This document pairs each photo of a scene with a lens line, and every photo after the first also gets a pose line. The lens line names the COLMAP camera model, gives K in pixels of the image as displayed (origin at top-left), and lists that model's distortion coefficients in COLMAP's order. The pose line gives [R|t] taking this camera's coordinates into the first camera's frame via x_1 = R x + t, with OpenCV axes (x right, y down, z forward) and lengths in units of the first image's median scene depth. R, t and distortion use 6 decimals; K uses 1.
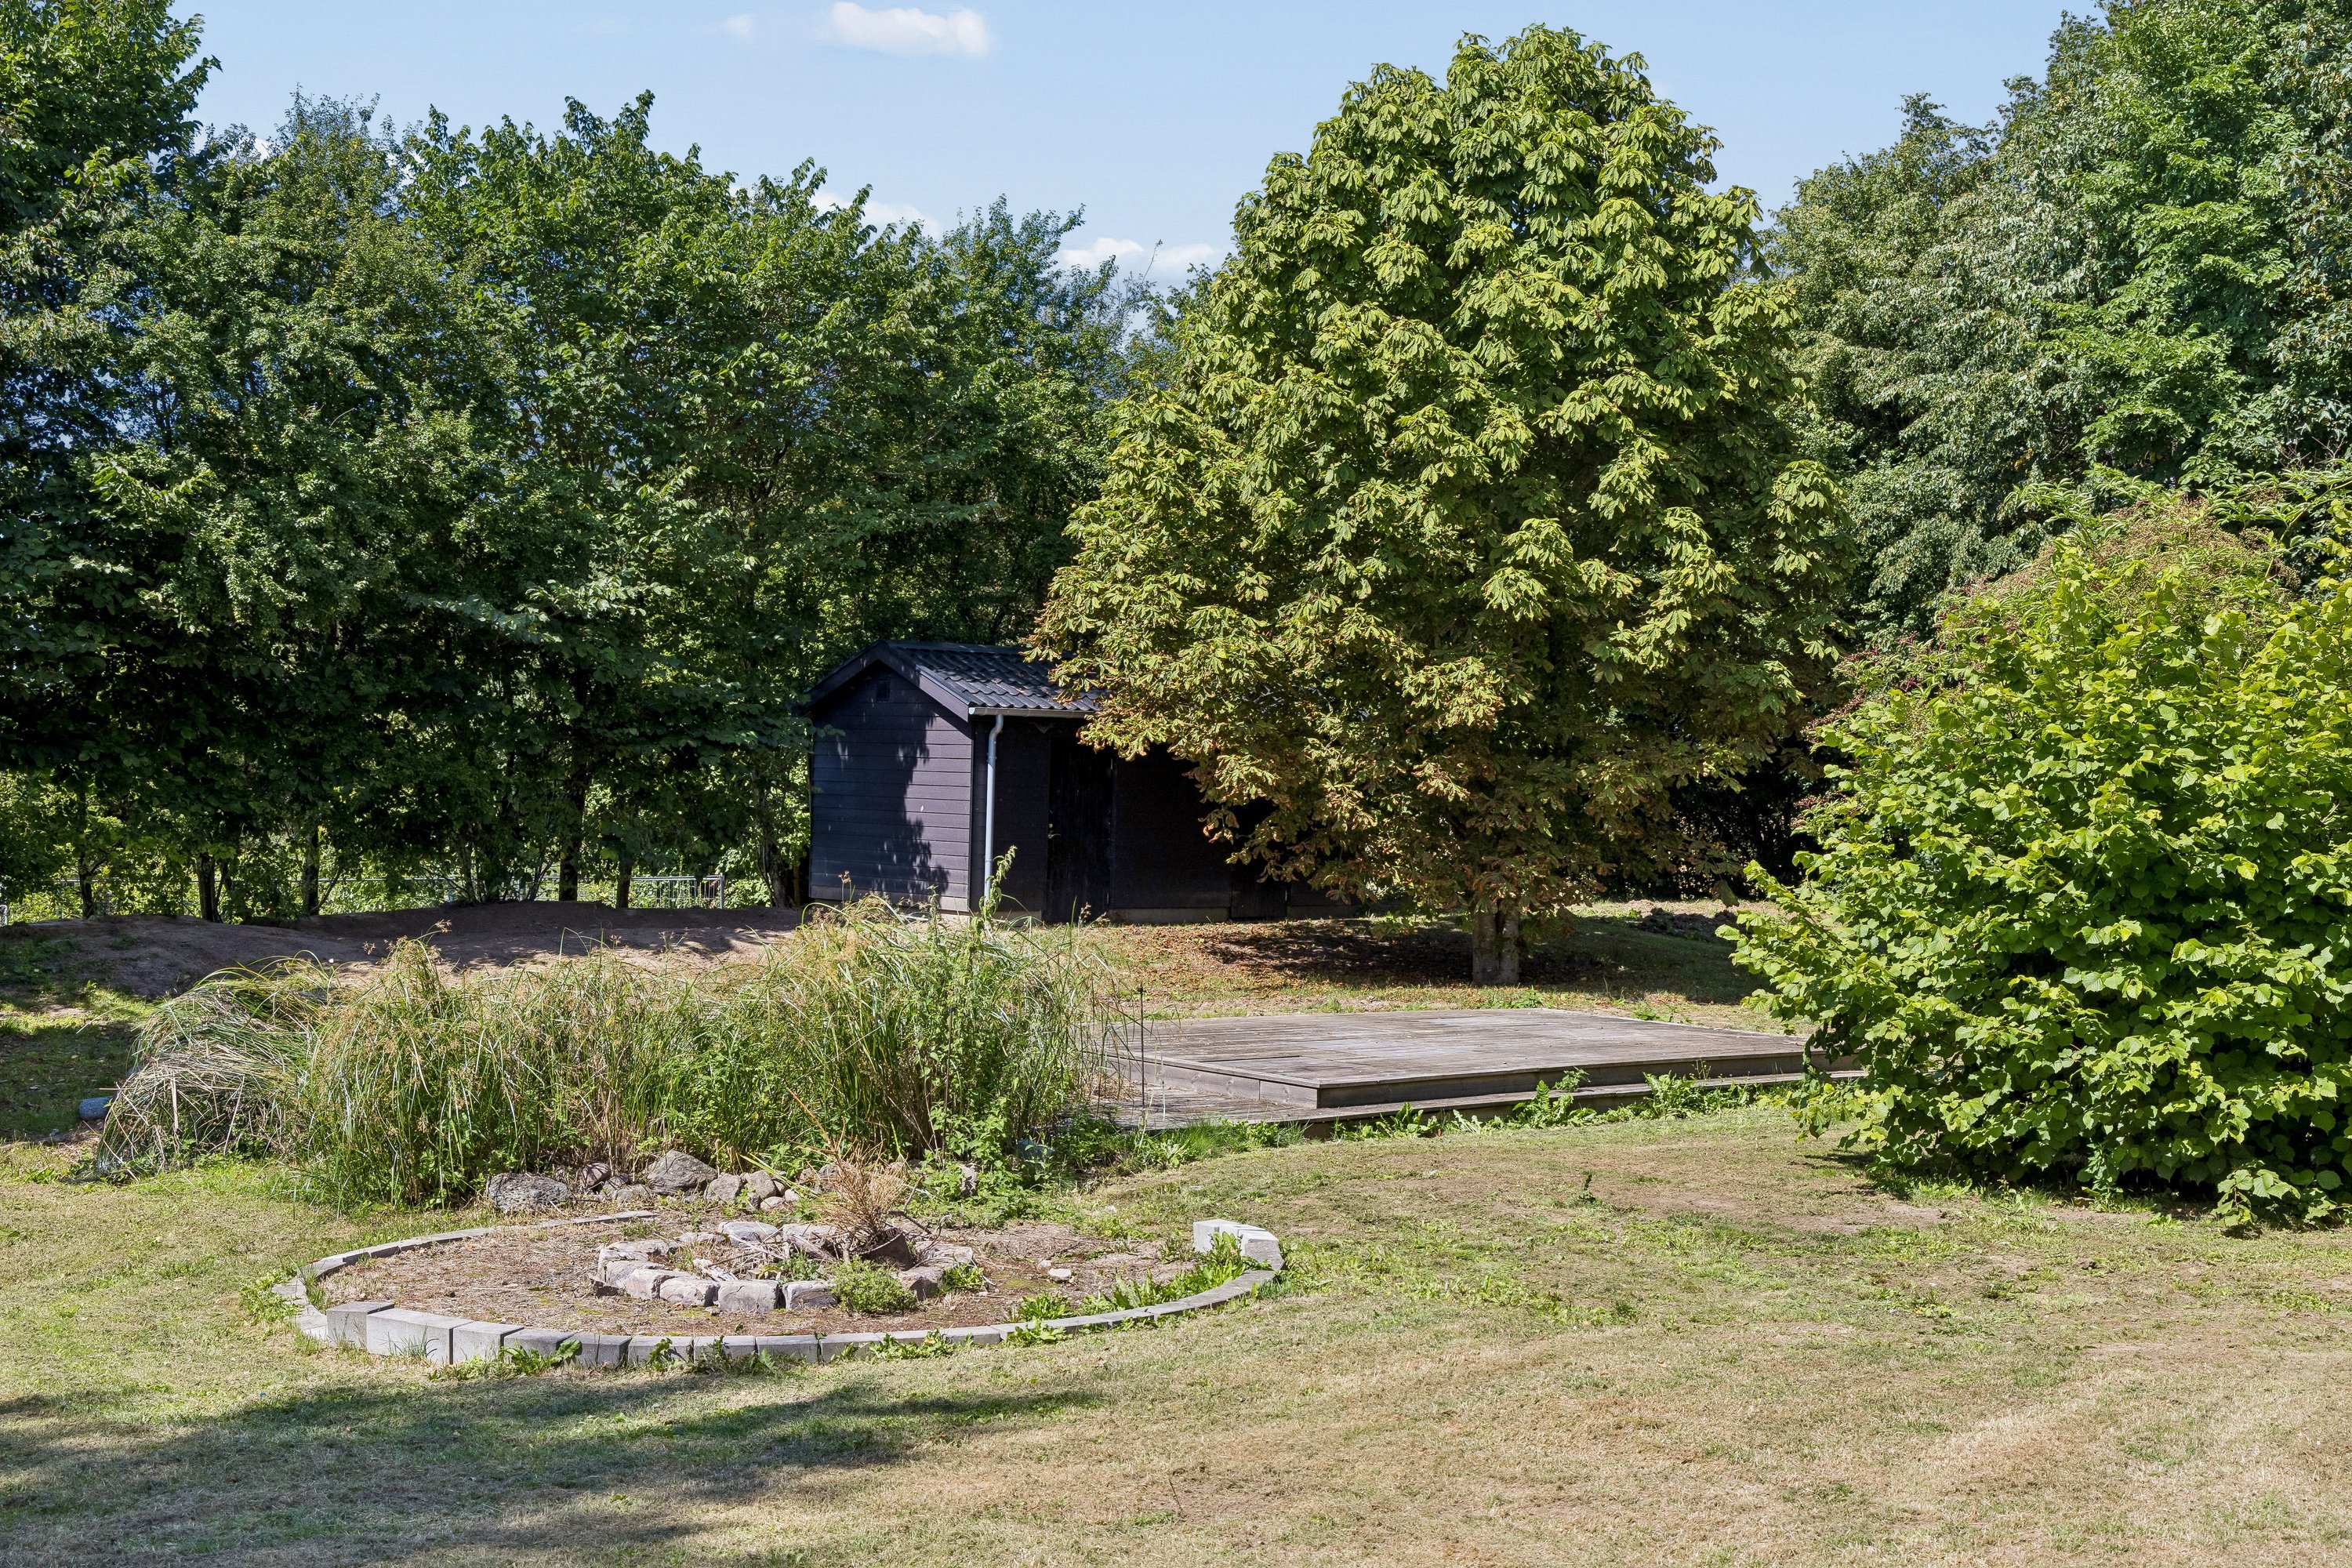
lens RADIAL K [[2732.1, 0, 1180.4], [0, 2732.1, 784.9], [0, 0, 1]] dist [0.013666, 0.000000]
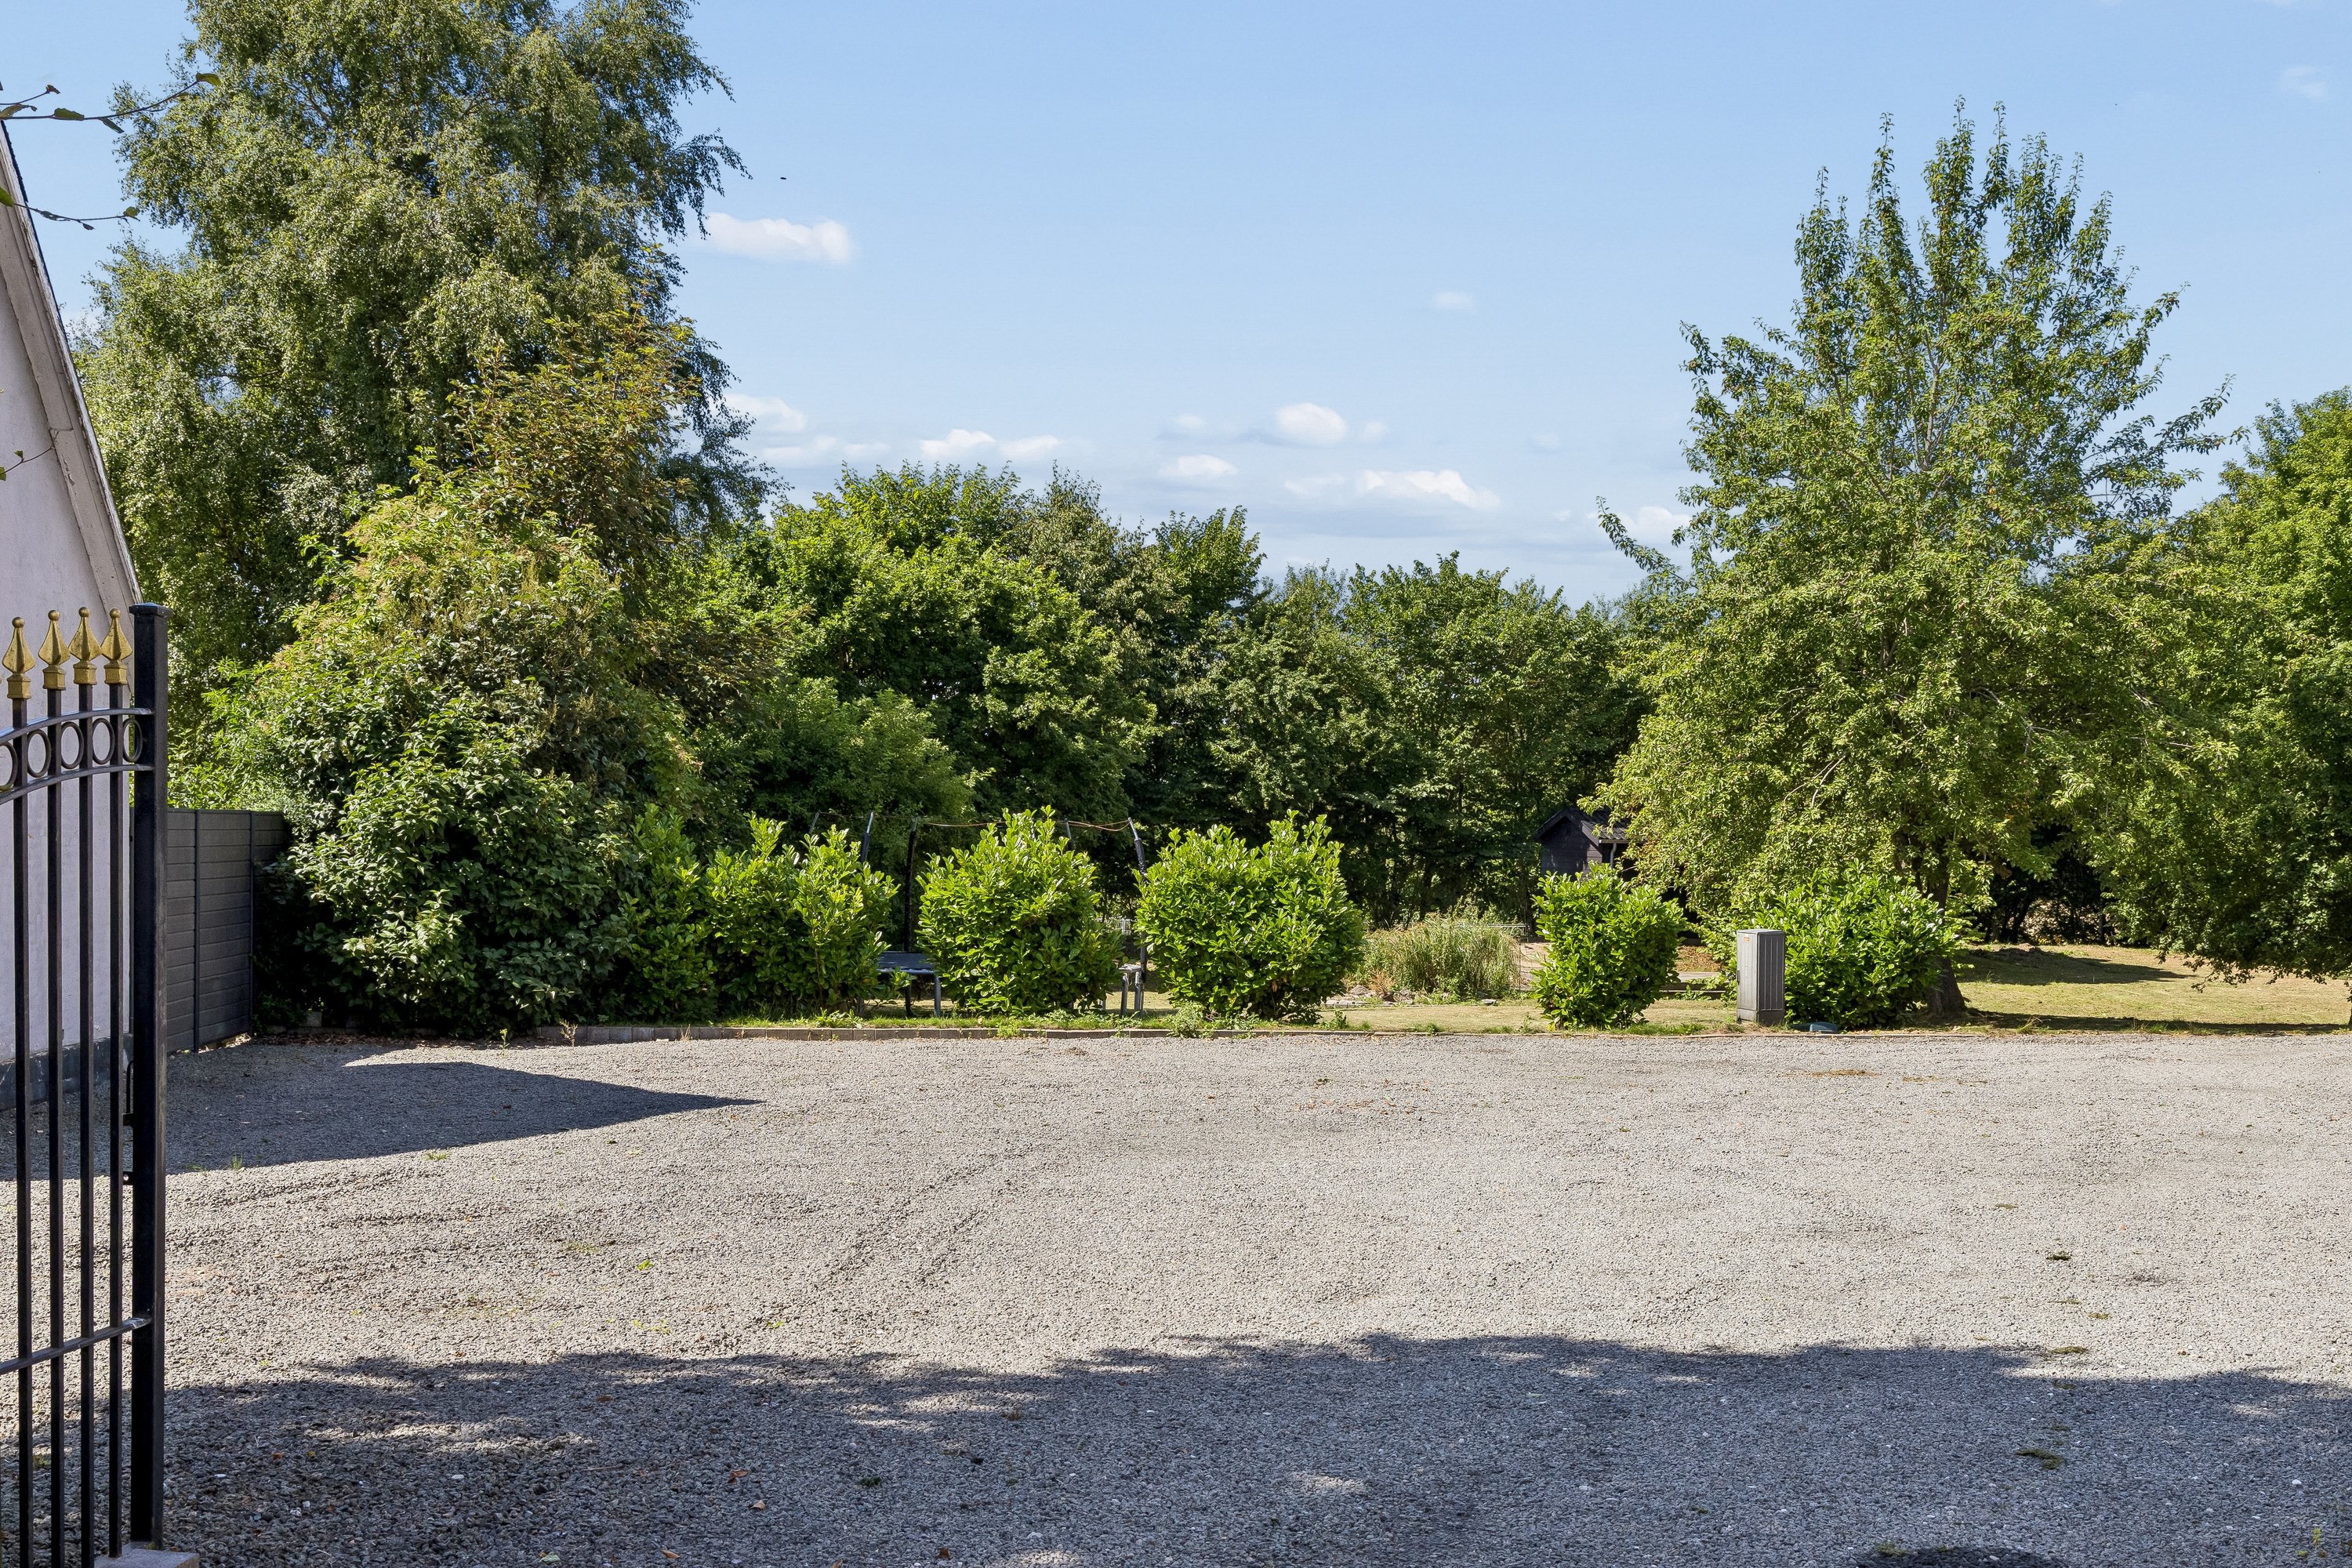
lens RADIAL K [[2647.7, 0, 1176.4], [0, 2647.7, 788.1], [0, 0, 1]] dist [-0.000368, 0.000000]
pose [[0.922026, -0.003924, -0.387107, 0.449859], [-0.008976, 0.999463, -0.031510, -0.002629], [0.387023, 0.032528, 0.921496, -1.093811]]
